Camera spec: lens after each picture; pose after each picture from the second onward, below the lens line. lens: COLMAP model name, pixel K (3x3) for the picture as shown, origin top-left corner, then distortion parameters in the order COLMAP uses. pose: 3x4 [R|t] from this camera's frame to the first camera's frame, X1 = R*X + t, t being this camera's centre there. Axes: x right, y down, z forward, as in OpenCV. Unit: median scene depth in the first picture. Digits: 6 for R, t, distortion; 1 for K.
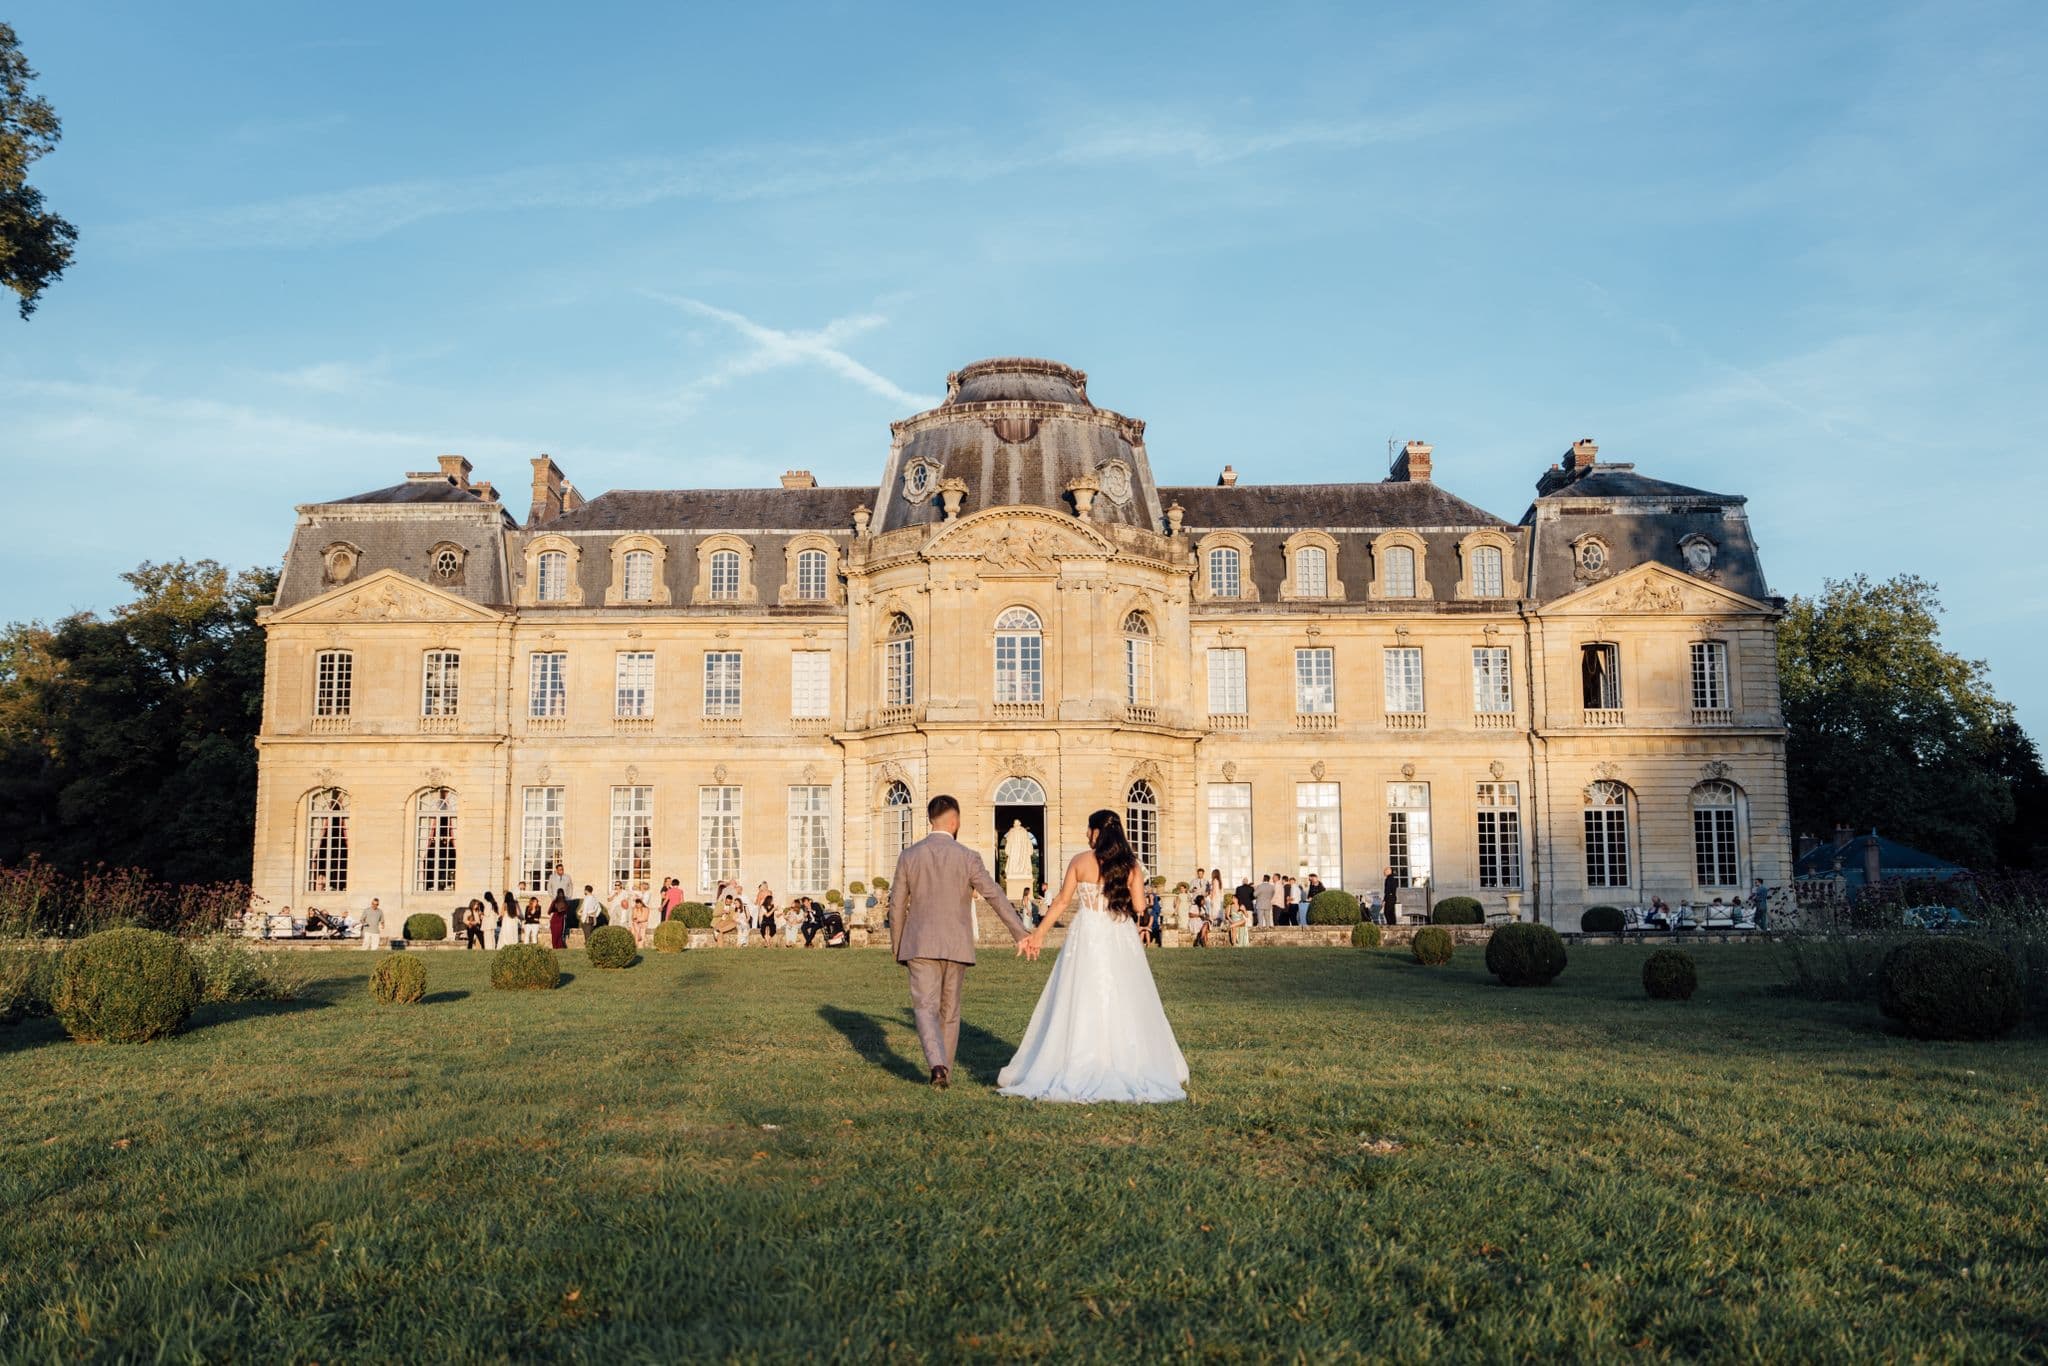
lens RADIAL K [[2898.1, 0, 1153.7], [0, 2898.1, 749.4], [0, 0, 1]] dist [-0.150546, 0.787729]
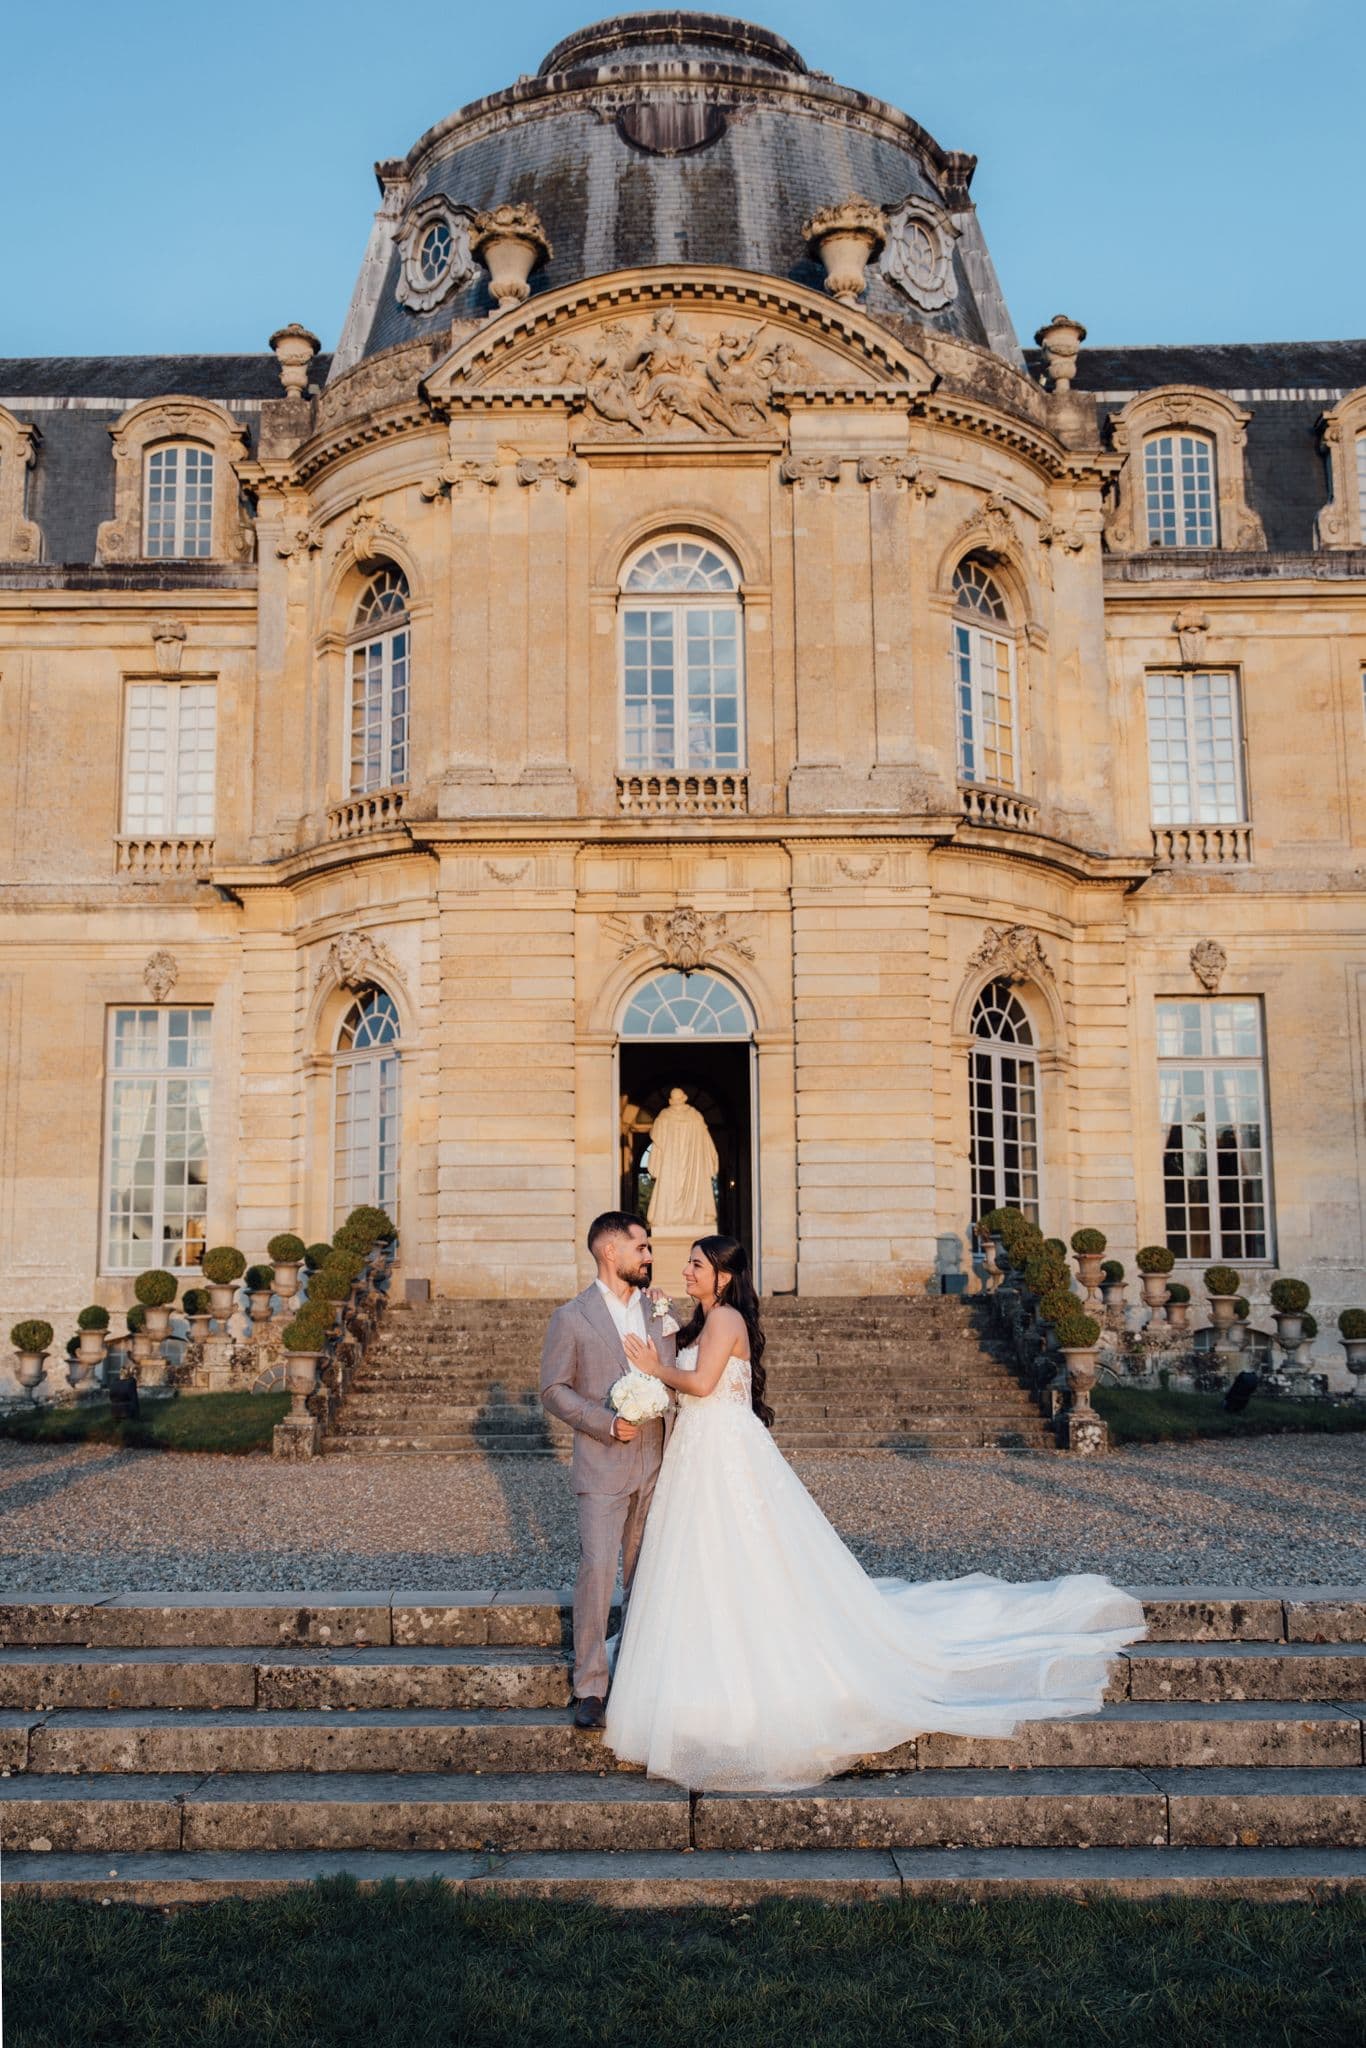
lens RADIAL K [[2898.1, 0, 679.7], [0, 2898.1, 1099.3], [0, 0, 1]] dist [-0.150546, 0.787729]
pose [[0.999073, -0.003093, -0.042944, -0.029687], [0.003125, 0.999995, 0.000699, 0.025388], [0.042941, -0.000833, 0.999077, 0.599439]]
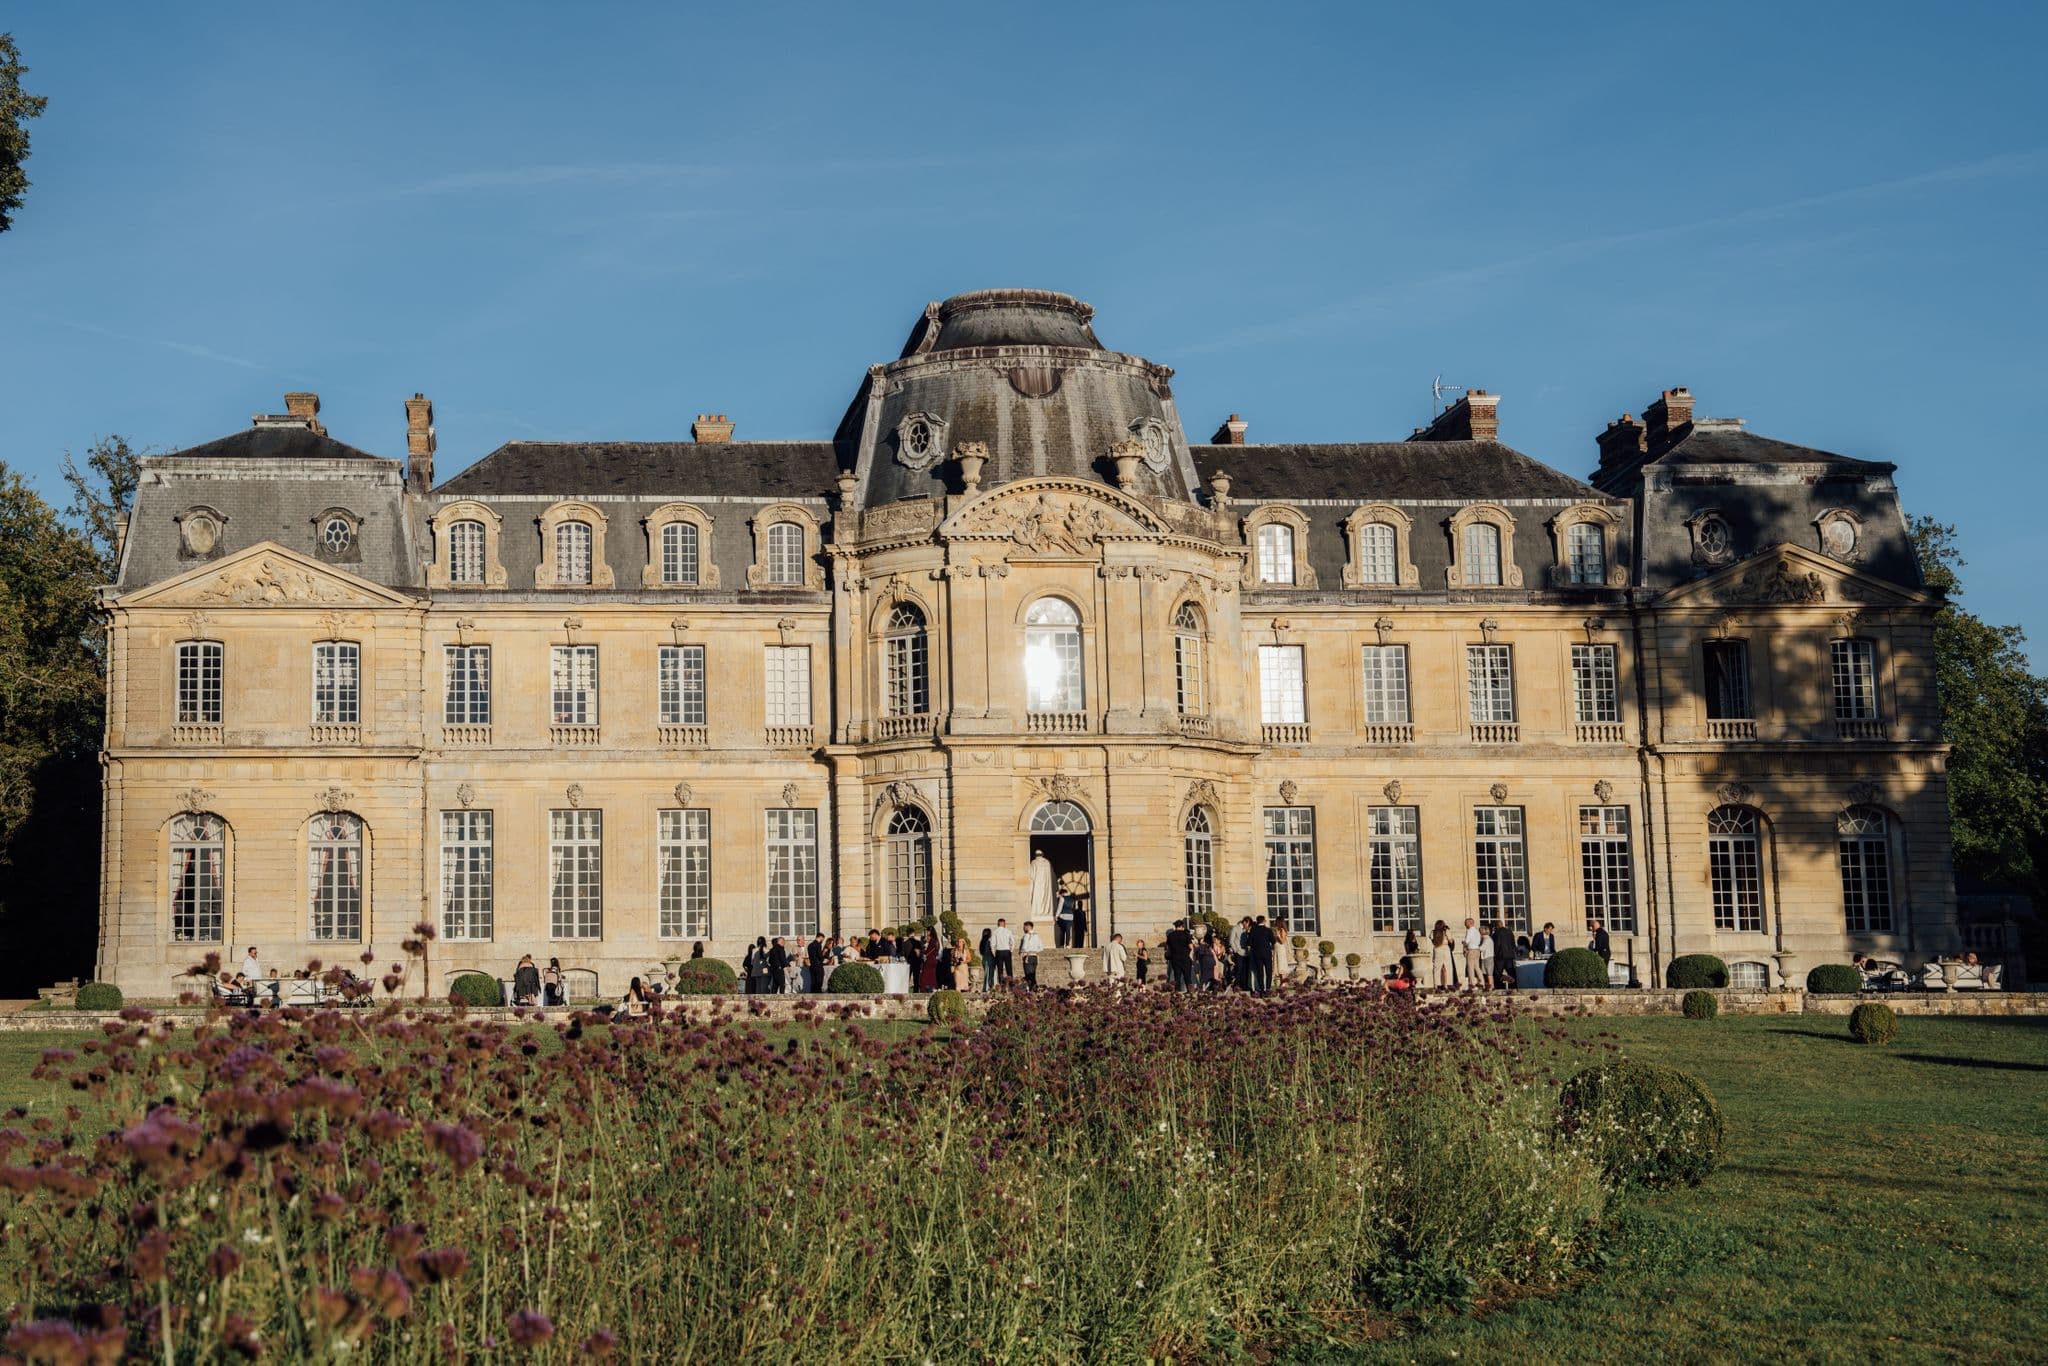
lens RADIAL K [[4010.2, 0, 1021.8], [0, 4010.2, 748.3], [0, 0, 1]] dist [0.217338, -0.033593]
pose [[0.995756, 0.003014, 0.091978, -0.157923], [-0.004185, 0.999913, 0.012541, -0.019539], [-0.091932, -0.012873, 0.995682, -0.151287]]
